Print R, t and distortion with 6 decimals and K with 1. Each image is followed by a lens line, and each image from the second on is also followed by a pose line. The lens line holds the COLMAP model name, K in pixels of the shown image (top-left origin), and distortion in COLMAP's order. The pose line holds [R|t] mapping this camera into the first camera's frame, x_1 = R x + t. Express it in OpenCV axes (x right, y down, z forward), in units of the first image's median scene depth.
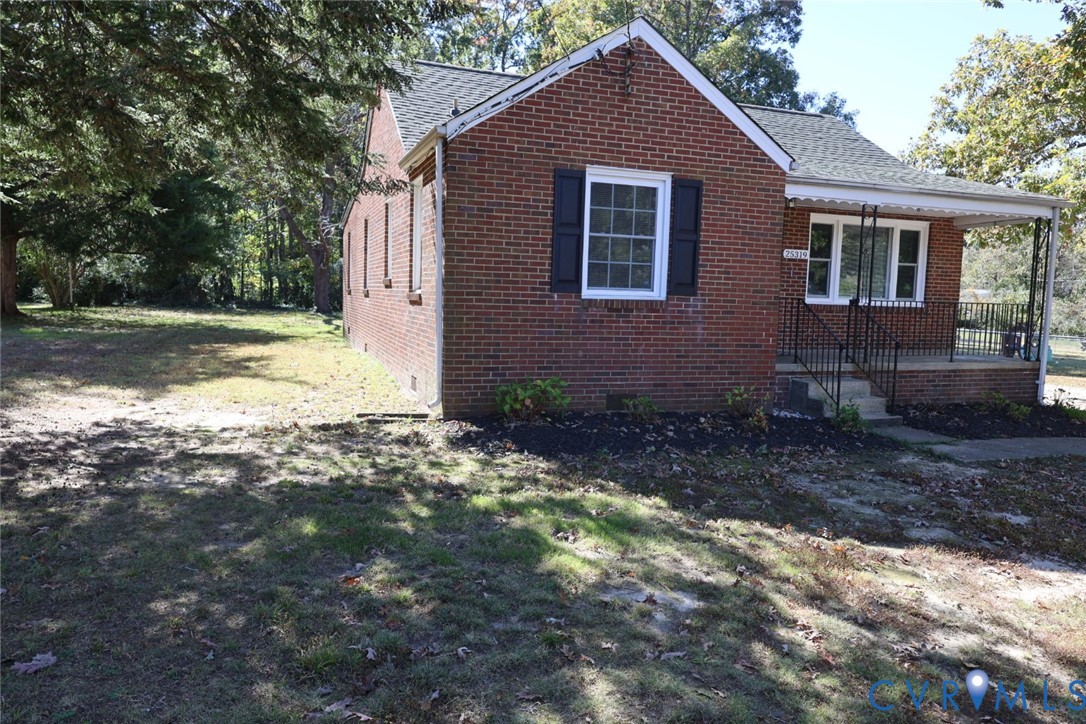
lens RADIAL K [[748.4, 0, 543.0], [0, 748.4, 360.8], [0, 0, 1]] dist [-0.002939, 0.002573]
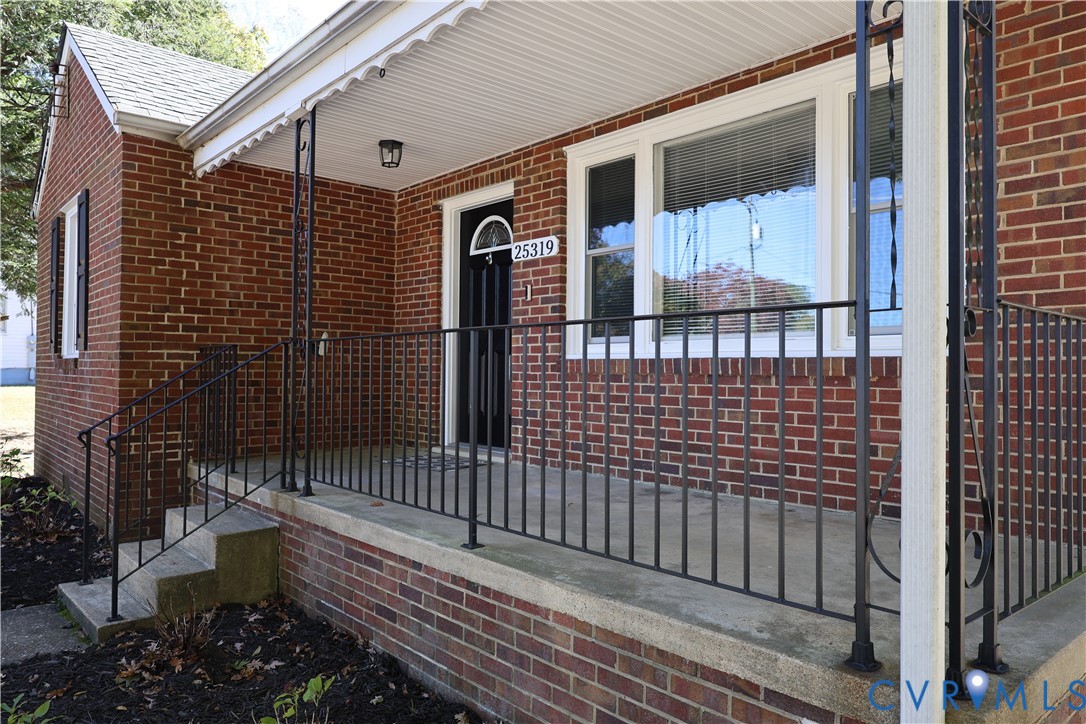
lens RADIAL K [[748.4, 0, 542.9], [0, 748.4, 358.9], [0, 0, 1]] dist [-0.002939, 0.002573]
pose [[0.356772, -0.040954, -0.933293, 0.799470], [-0.081201, 0.993898, -0.074654, -0.047240], [0.930656, 0.102418, 0.351270, 0.906908]]
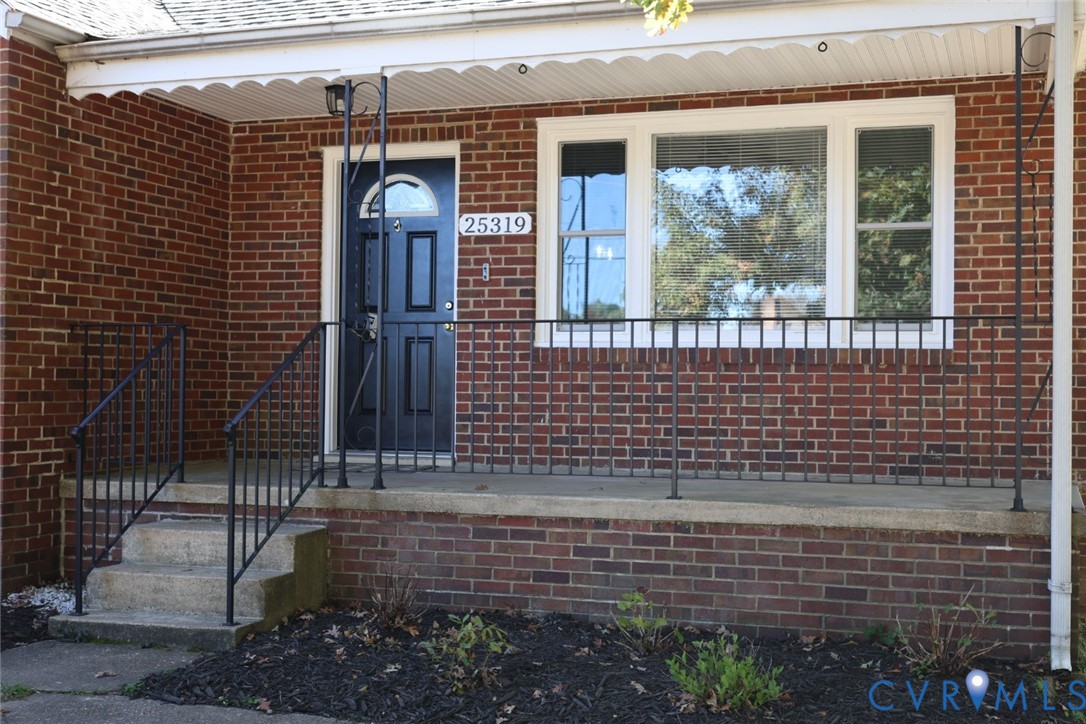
lens RADIAL K [[1420.4, 0, 543.8], [0, 1420.4, 366.6], [0, 0, 1]] dist [-0.011163, 0.000000]
pose [[0.778014, -0.029297, -0.627564, 0.883929], [-0.043776, 0.993956, -0.100672, 0.009091], [0.626720, 0.105797, 0.772029, 0.464007]]
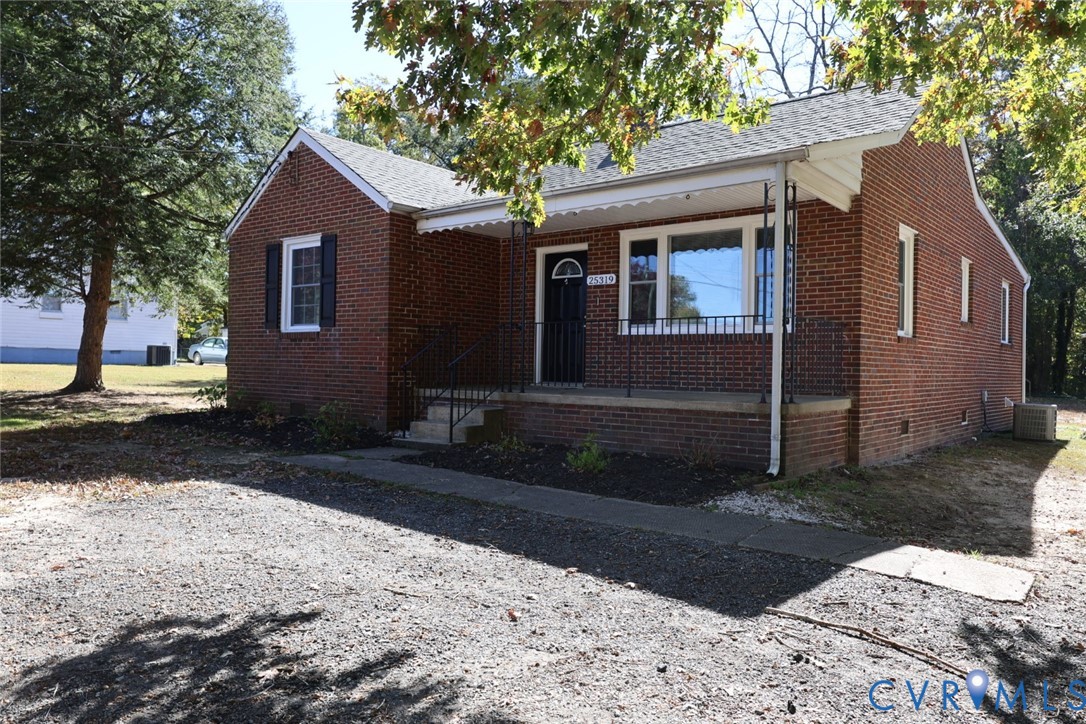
lens RADIAL K [[799.4, 0, 544.5], [0, 799.4, 367.2], [0, 0, 1]] dist [0.032352, -0.001910]
pose [[0.506838, -0.018883, -0.861834, 1.189576], [-0.079274, 0.994503, -0.068410, 0.033304], [0.858389, 0.102994, 0.502555, 0.503845]]
